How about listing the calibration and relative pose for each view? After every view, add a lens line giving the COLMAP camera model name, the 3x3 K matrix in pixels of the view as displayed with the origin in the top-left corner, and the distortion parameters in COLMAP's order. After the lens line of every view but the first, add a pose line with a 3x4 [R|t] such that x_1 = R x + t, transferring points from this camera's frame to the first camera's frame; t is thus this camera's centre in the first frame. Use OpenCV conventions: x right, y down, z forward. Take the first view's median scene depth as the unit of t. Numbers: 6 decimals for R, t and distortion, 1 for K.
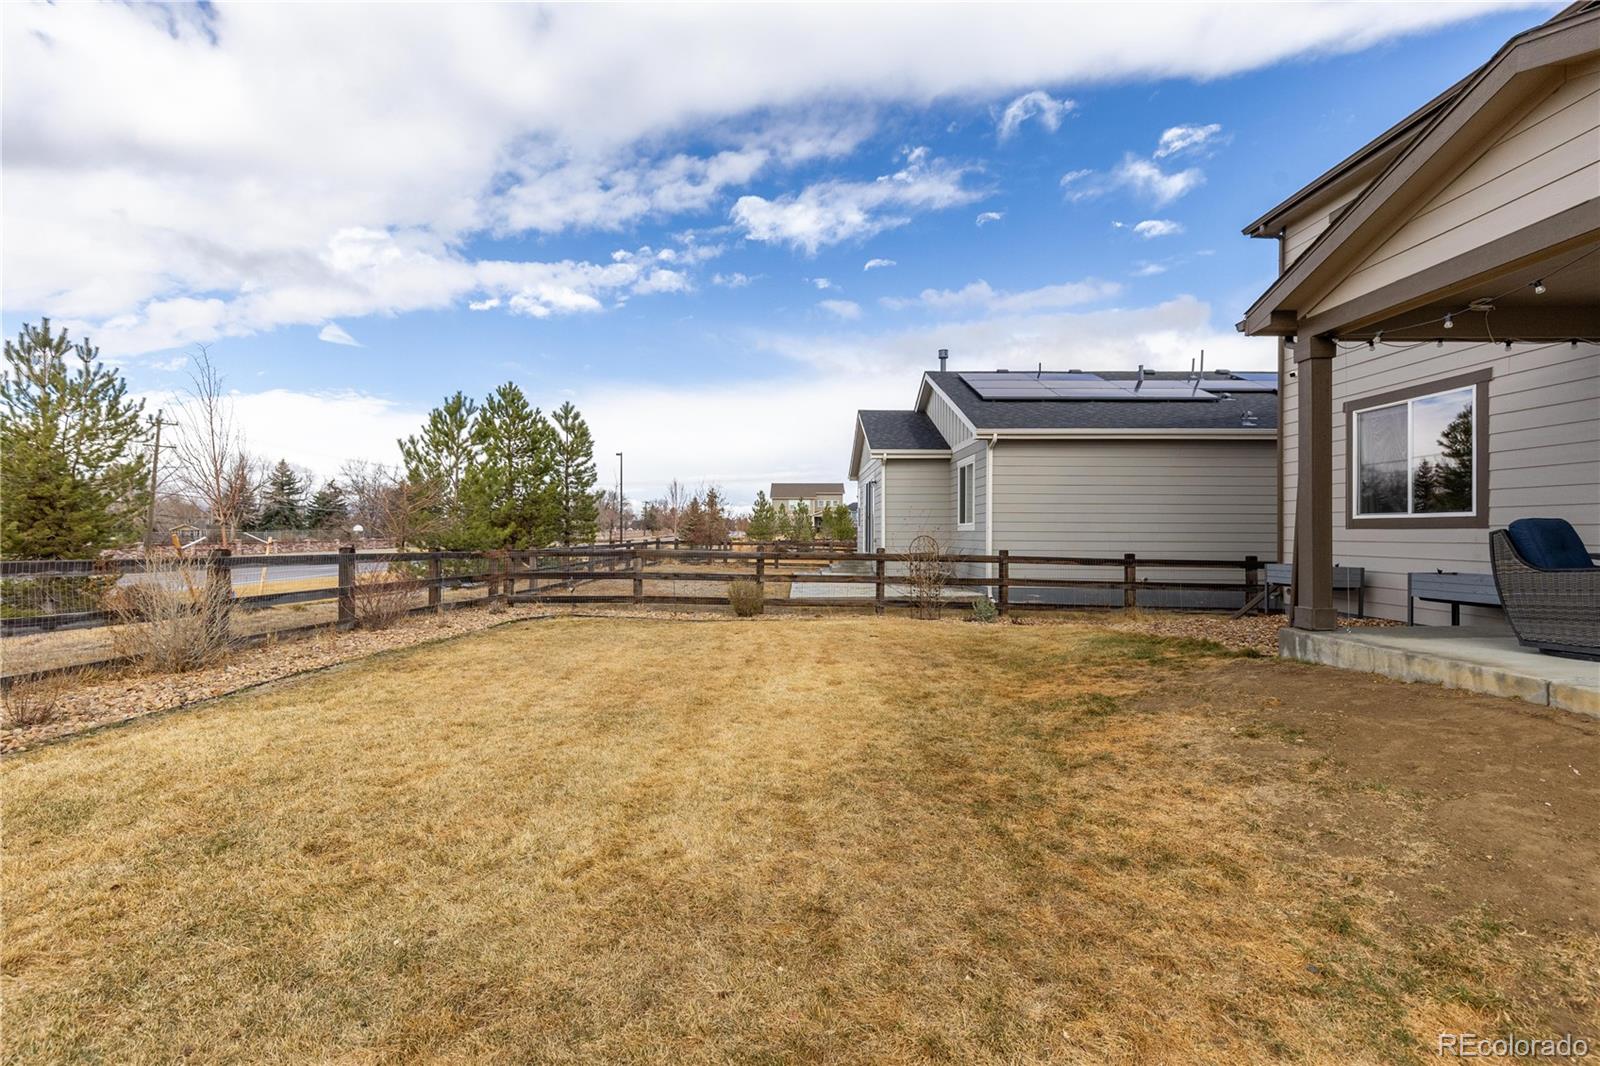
lens RADIAL K [[727.3, 0, 777.1], [0, 727.3, 531.5], [0, 0, 1]] dist [0.000350, -0.000135]
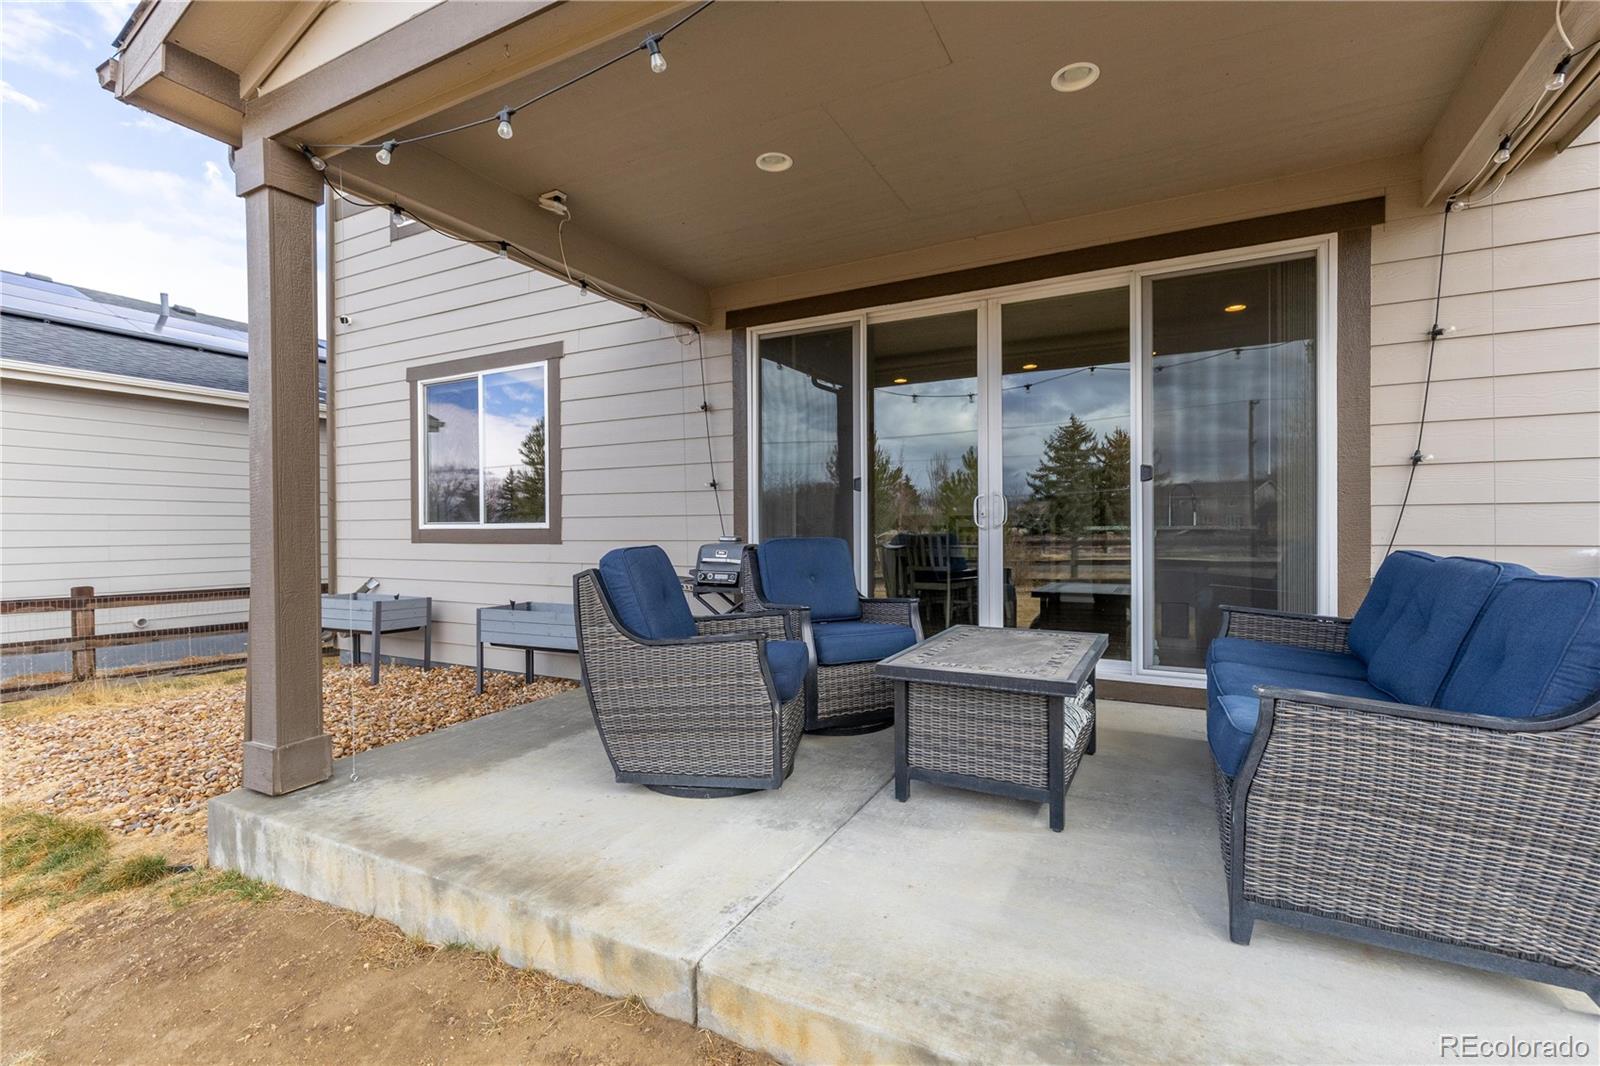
lens RADIAL K [[735.4, 0, 795.6], [0, 735.4, 528.0], [0, 0, 1]] dist [0.015614, -0.002530]
pose [[0.460129, -0.005968, 0.887832, 0.226523], [0.007037, 0.999971, 0.003075, -0.013479], [-0.887824, 0.004833, 0.460158, 0.239086]]
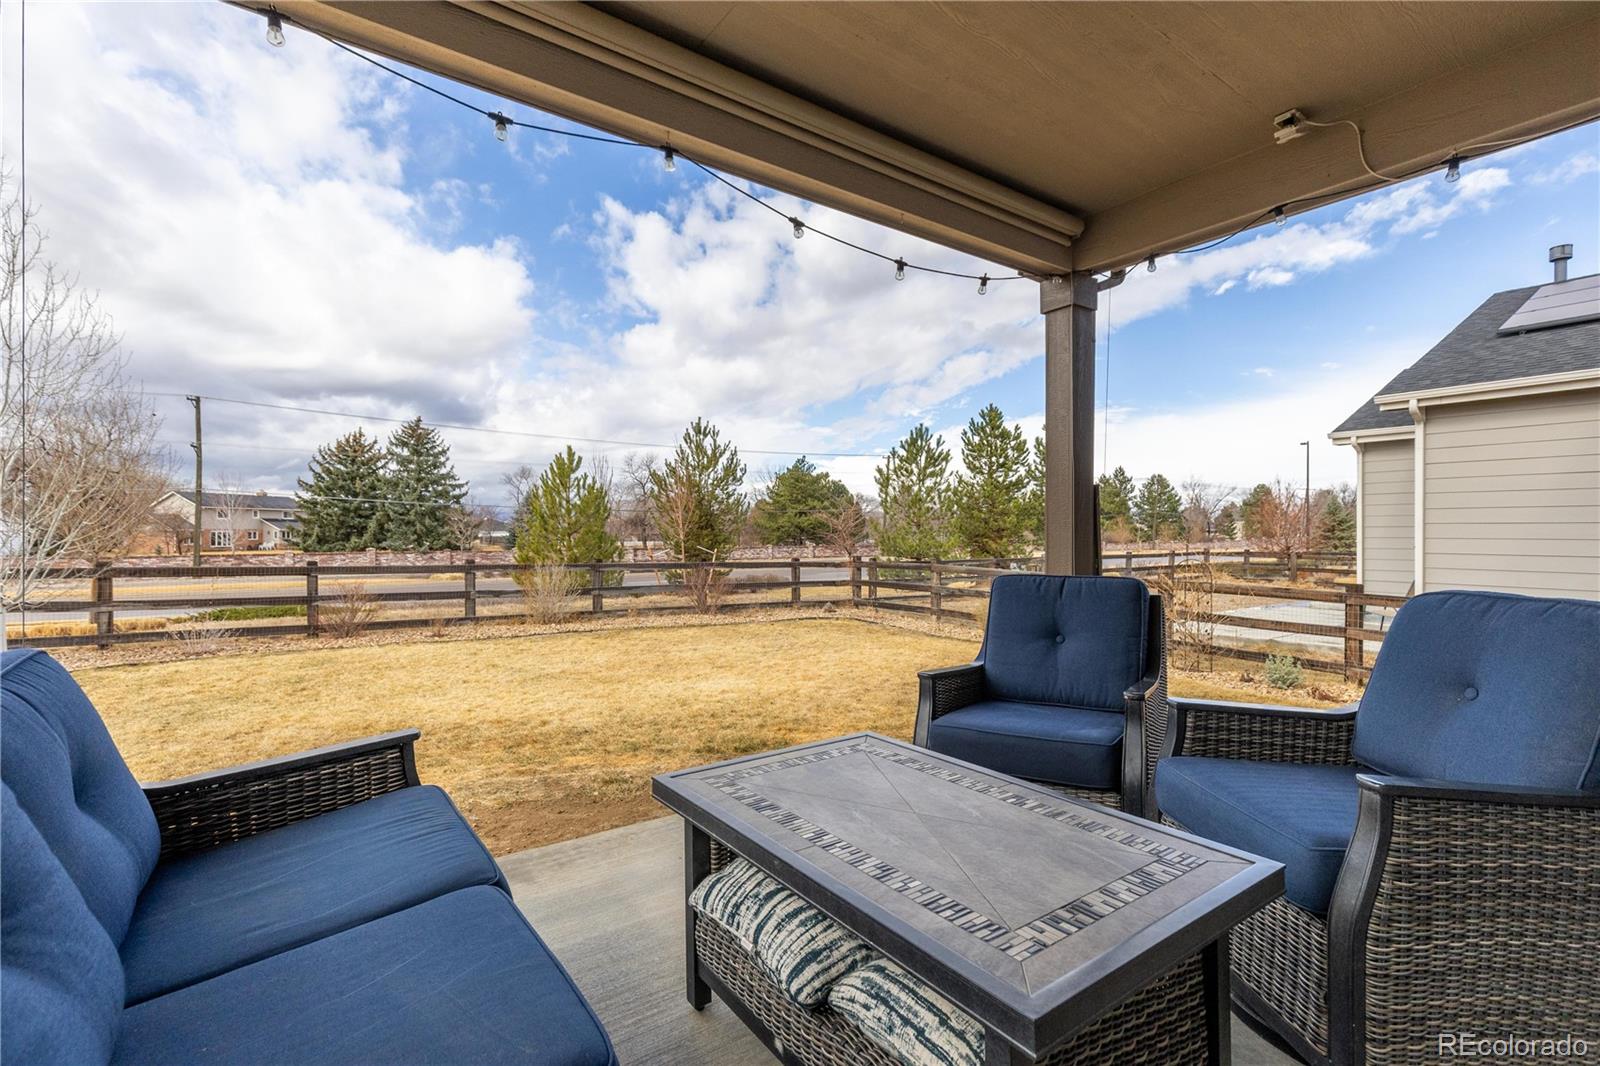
lens RADIAL K [[735.4, 0, 803.9], [0, 735.4, 538.7], [0, 0, 1]] dist [0.015614, -0.002530]
pose [[0.590079, 0.003211, -0.807339, 0.568196], [0.004502, 0.999963, 0.007268, -0.019737], [0.807333, -0.007924, 0.590043, 0.189189]]
